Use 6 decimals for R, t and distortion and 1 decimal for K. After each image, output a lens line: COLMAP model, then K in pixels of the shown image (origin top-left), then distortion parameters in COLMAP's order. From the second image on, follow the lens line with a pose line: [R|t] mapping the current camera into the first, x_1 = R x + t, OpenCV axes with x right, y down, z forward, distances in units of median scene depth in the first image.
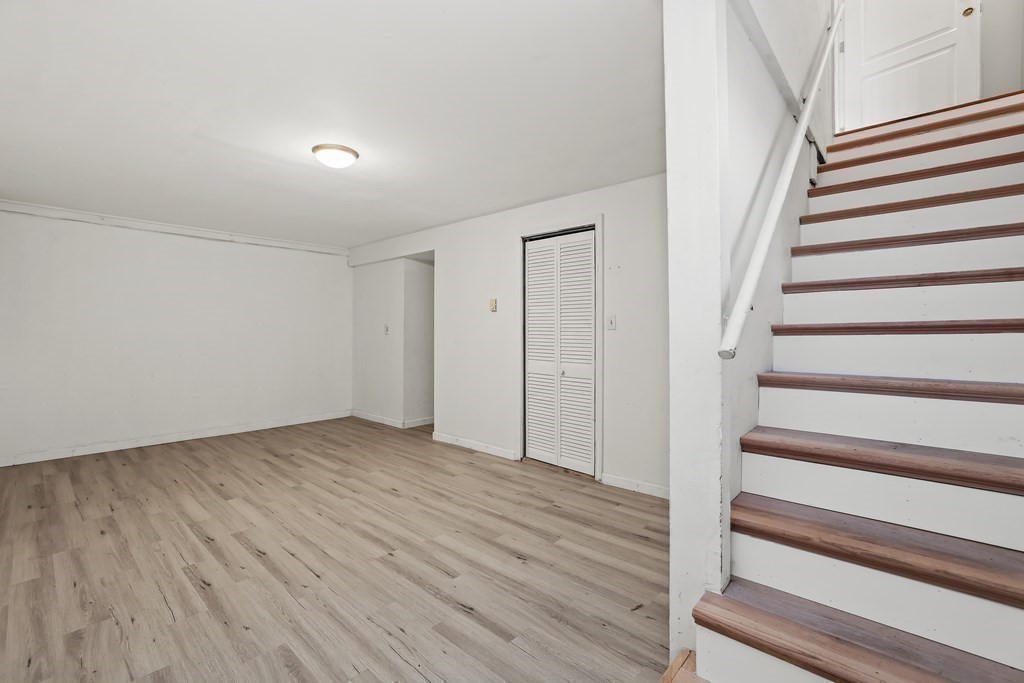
lens RADIAL K [[441.2, 0, 501.1], [0, 441.2, 337.6], [0, 0, 1]] dist [-0.043073, 0.014134]
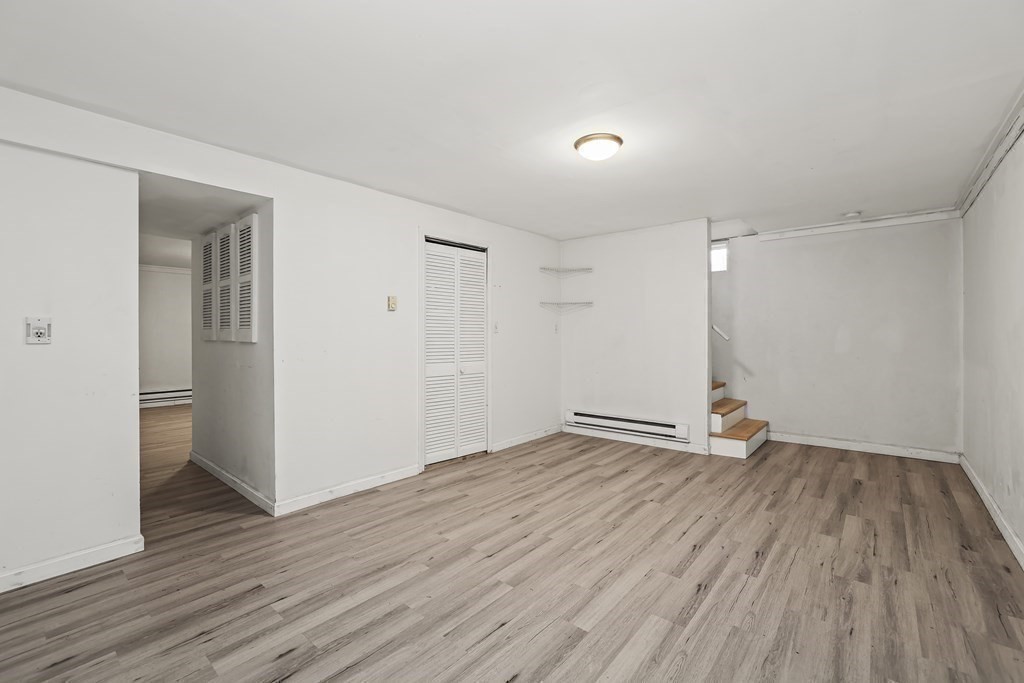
lens RADIAL K [[441.2, 0, 512.1], [0, 441.2, 336.1], [0, 0, 1]] dist [-0.043073, 0.014134]
pose [[-0.029026, -0.006345, 0.999559, -1.300749], [0.019104, 0.999794, 0.006902, -0.019508], [-0.999396, 0.019296, -0.028898, 1.202382]]
